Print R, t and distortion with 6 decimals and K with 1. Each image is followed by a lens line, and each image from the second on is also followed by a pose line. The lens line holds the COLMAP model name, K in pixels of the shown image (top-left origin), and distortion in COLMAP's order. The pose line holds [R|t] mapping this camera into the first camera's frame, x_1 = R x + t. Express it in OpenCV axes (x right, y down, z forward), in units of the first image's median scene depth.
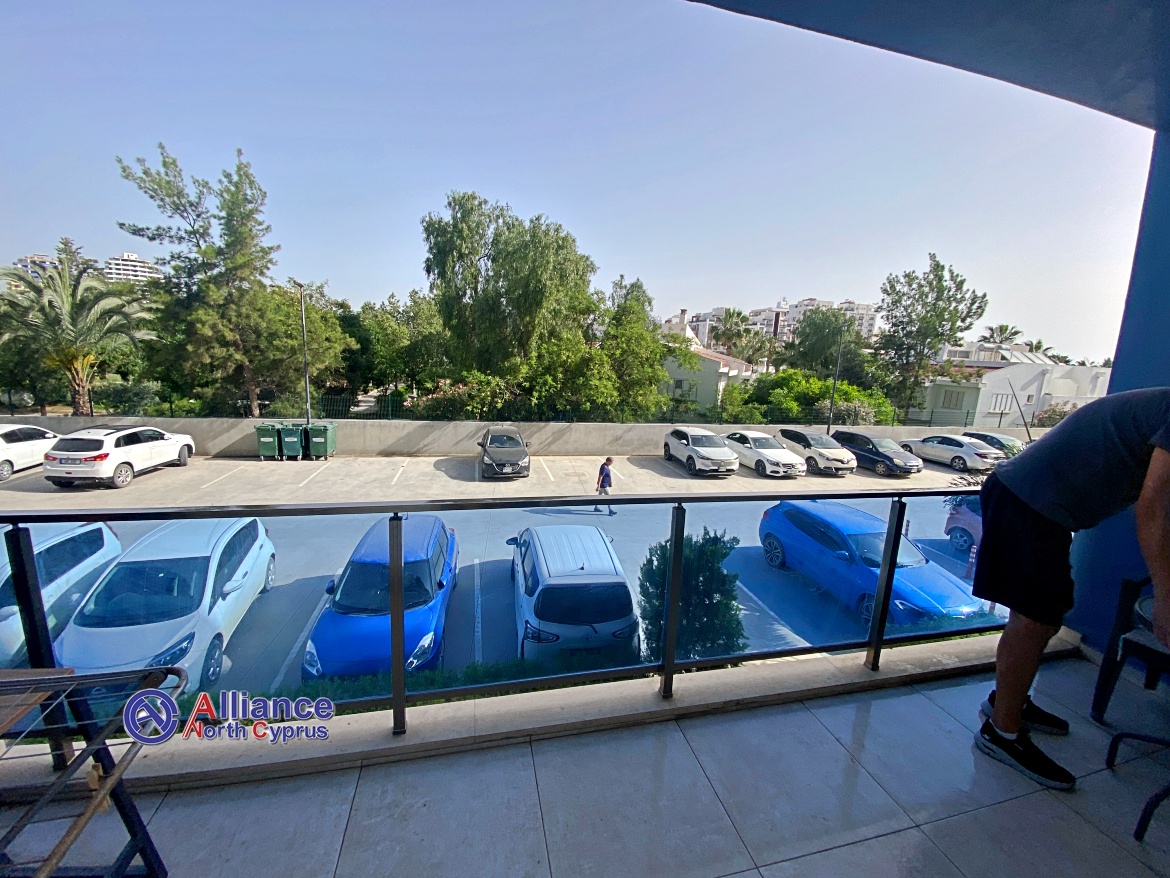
lens RADIAL K [[471.8, 0, 585.0], [0, 471.8, 439.0], [0, 0, 1]] dist [0.000072, -0.015306]
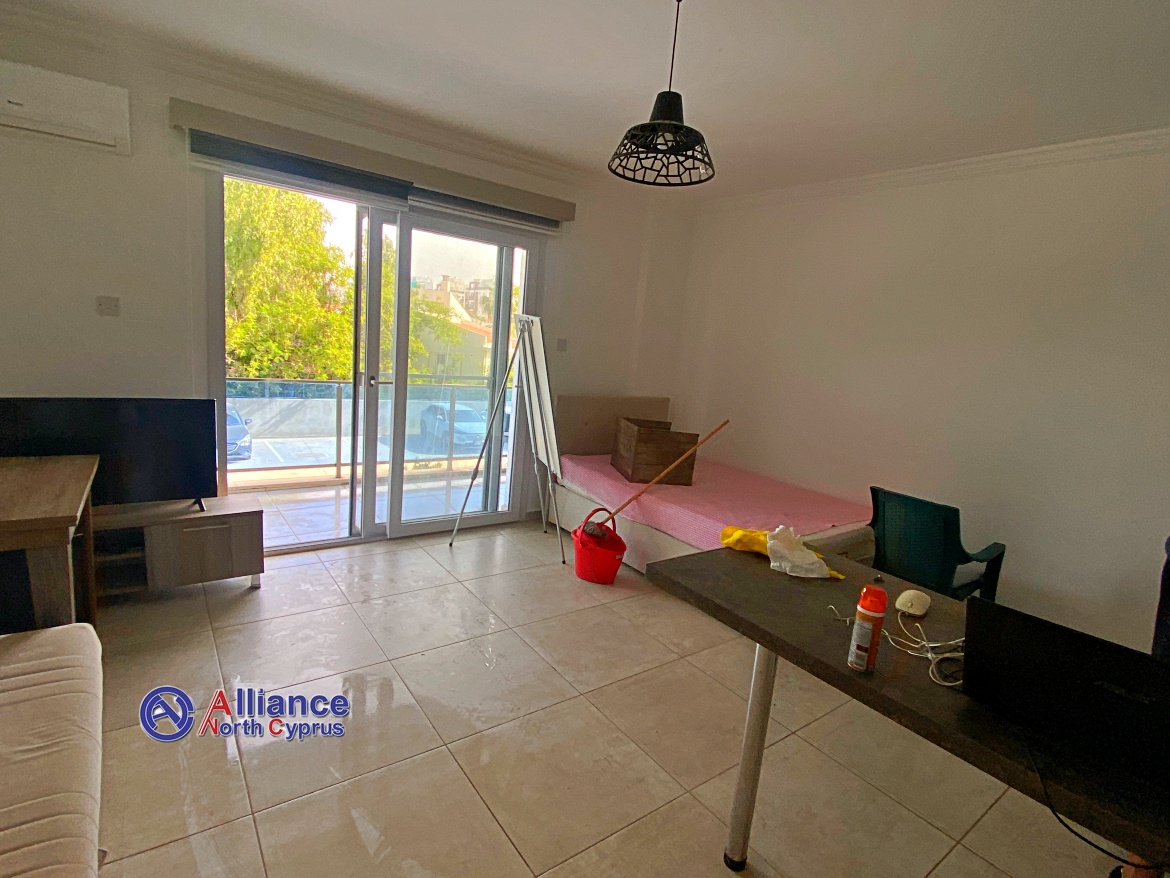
lens RADIAL K [[583.9, 0, 623.9], [0, 583.9, 443.8], [0, 0, 1]] dist [-0.018216, -0.000511]
pose [[0.894422, -0.035277, 0.445831, 0.015758], [0.027634, 0.999339, 0.023634, 0.039025], [-0.446369, -0.008818, 0.894805, -0.200386]]
